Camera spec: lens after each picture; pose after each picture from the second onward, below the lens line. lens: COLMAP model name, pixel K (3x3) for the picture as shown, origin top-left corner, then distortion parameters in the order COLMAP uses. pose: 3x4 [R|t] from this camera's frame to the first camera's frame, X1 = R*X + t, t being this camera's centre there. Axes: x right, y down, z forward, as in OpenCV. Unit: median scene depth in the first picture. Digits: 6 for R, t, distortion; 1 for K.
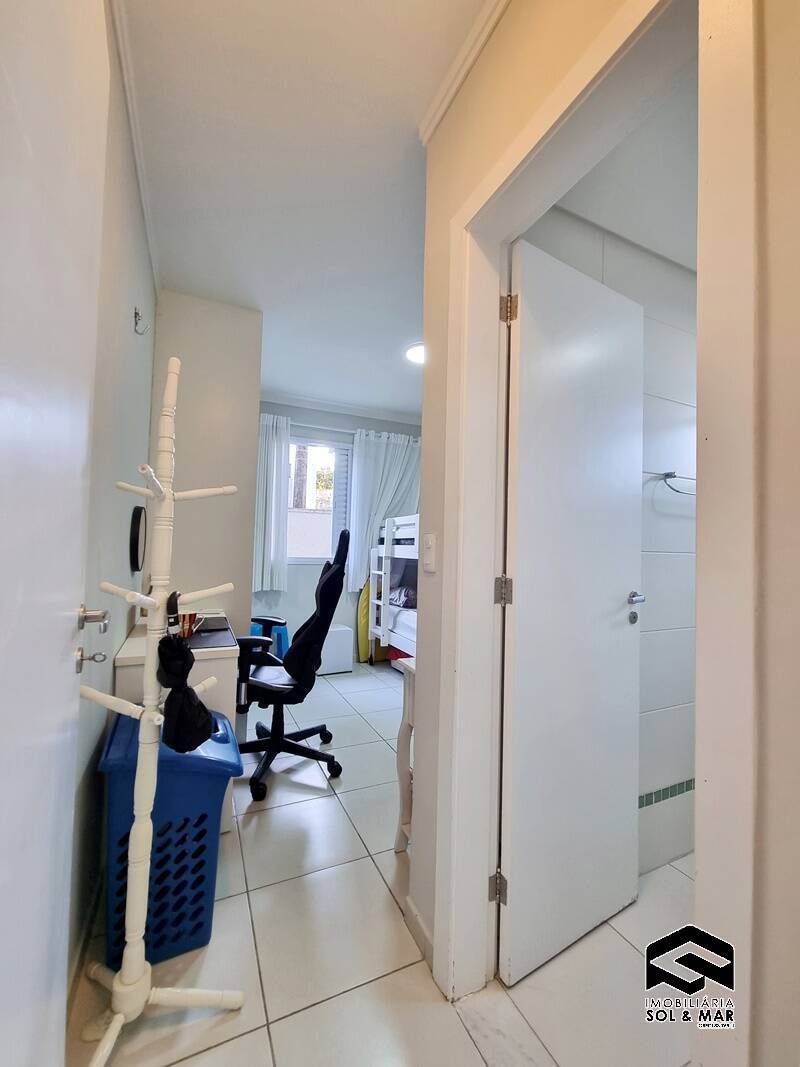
lens RADIAL K [[434.6, 0, 398.5], [0, 434.6, 534.4], [0, 0, 1]] dist [-0.002031, 0.000048]
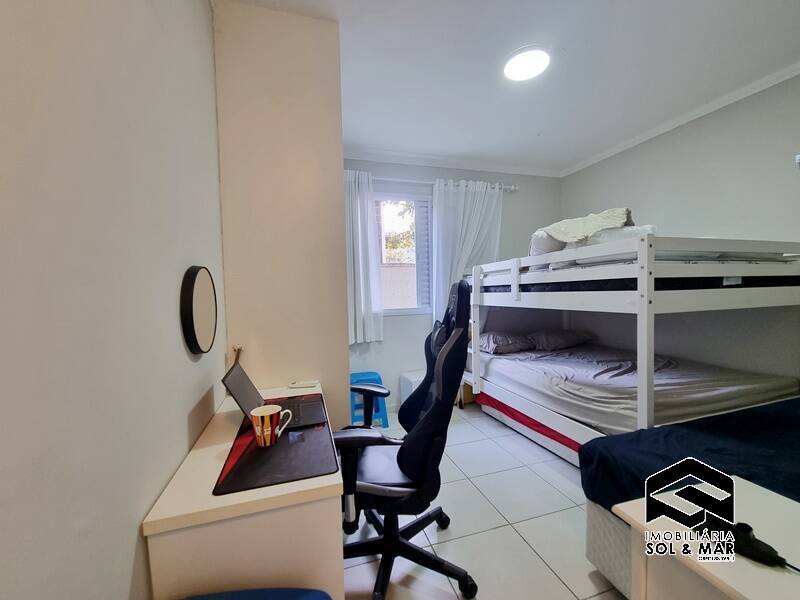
lens RADIAL K [[325.8, 0, 402.4], [0, 325.8, 304.7], [0, 0, 1]] dist [-0.002031, 0.000048]
pose [[0.988909, -0.047126, -0.140848, -0.086853], [0.056958, 0.996152, 0.066606, -0.008273], [0.137167, -0.073890, 0.987788, 0.243227]]
